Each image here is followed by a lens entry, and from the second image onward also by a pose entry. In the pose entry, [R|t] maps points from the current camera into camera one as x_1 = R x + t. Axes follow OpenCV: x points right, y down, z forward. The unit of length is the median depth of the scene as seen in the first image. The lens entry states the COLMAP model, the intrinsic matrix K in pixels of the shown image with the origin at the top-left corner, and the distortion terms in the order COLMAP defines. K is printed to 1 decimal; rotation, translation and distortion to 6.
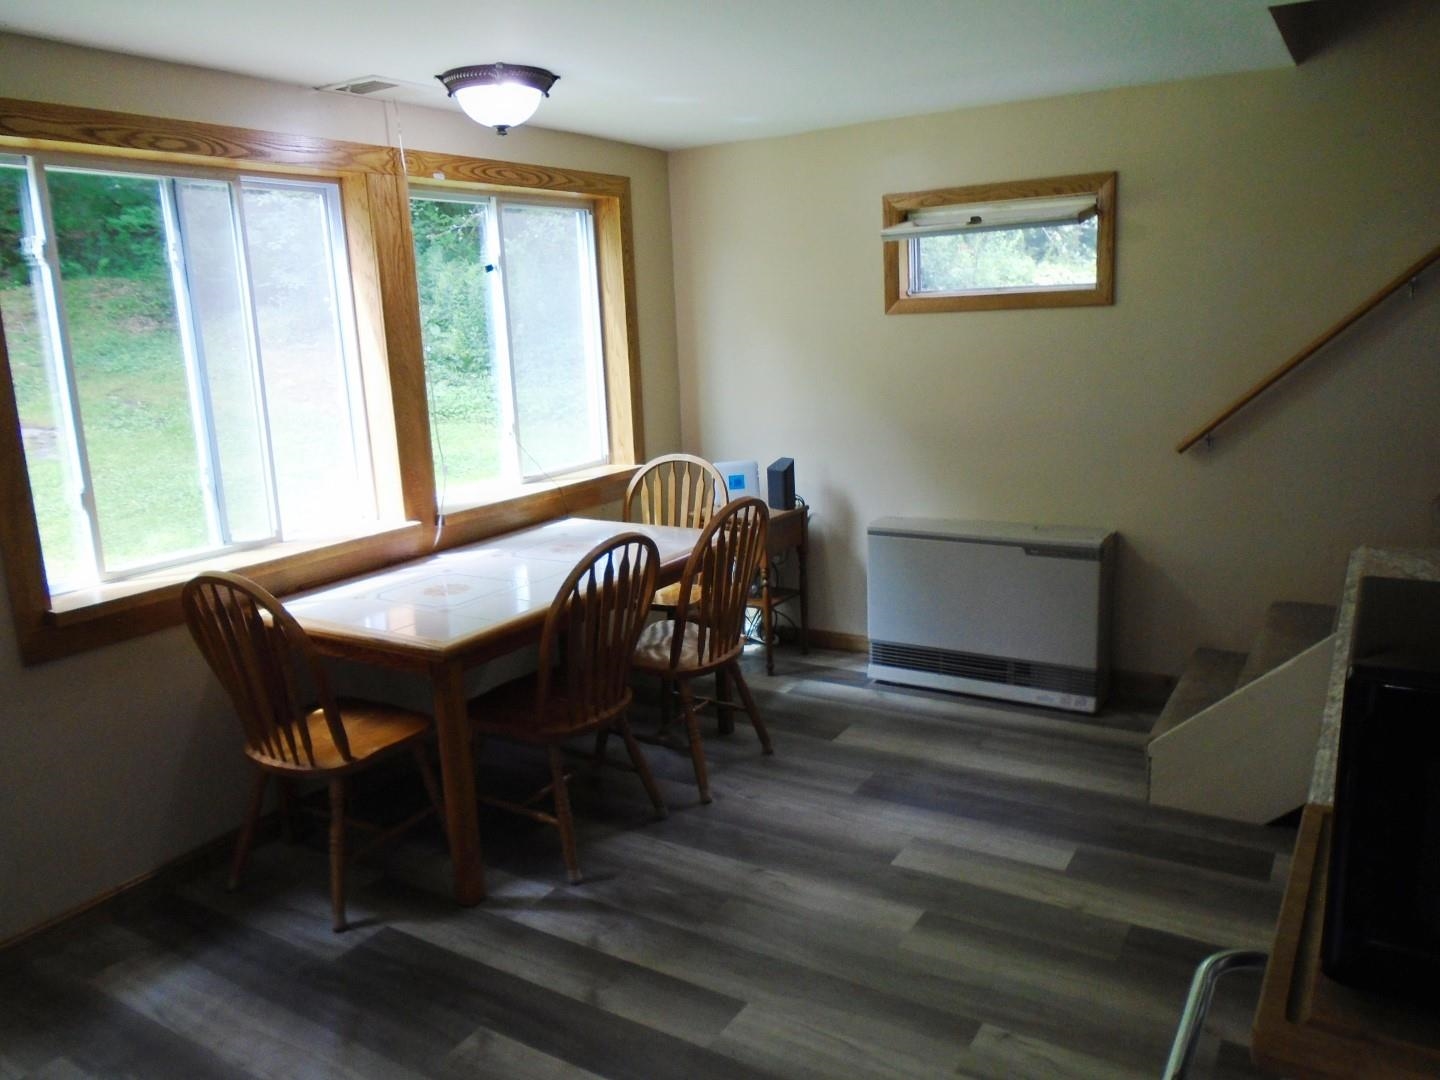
lens RADIAL K [[1082.8, 0, 719.6], [0, 1082.8, 538.9], [0, 0, 1]] dist [-0.034012, -0.001863]
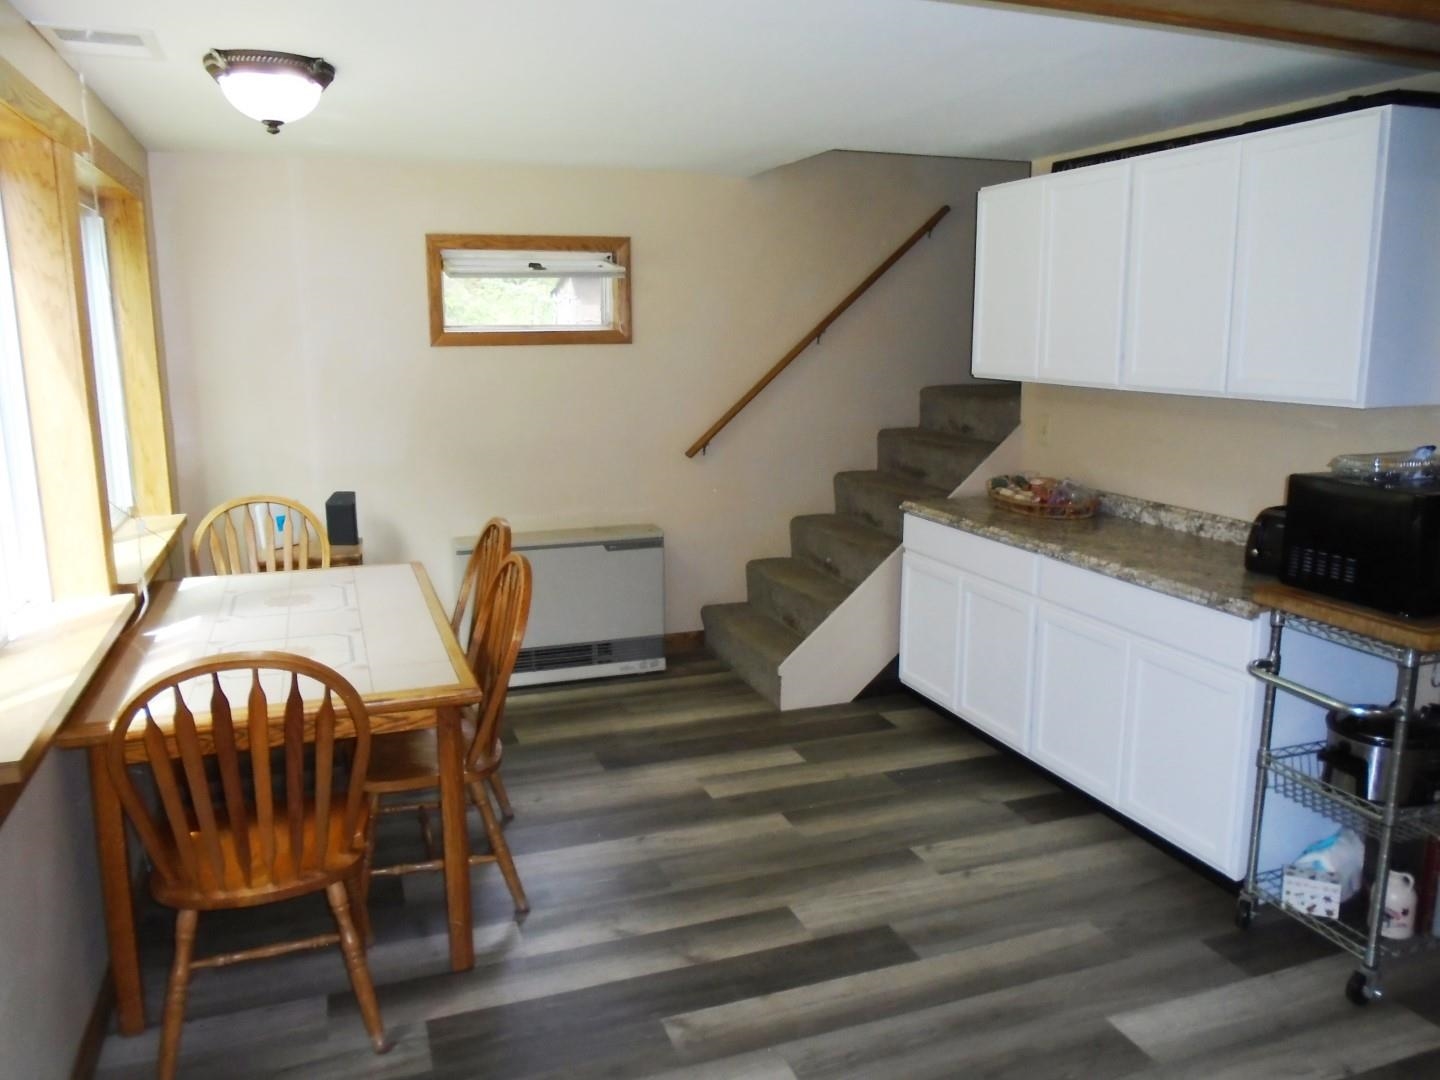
lens RADIAL K [[1082.8, 0, 719.7], [0, 1082.8, 538.2], [0, 0, 1]] dist [-0.034012, -0.001863]
pose [[0.615455, -0.110275, 0.780419, -0.607905], [0.139179, 0.989810, 0.030102, -0.018750], [-0.775786, 0.090091, 0.624531, 0.169820]]
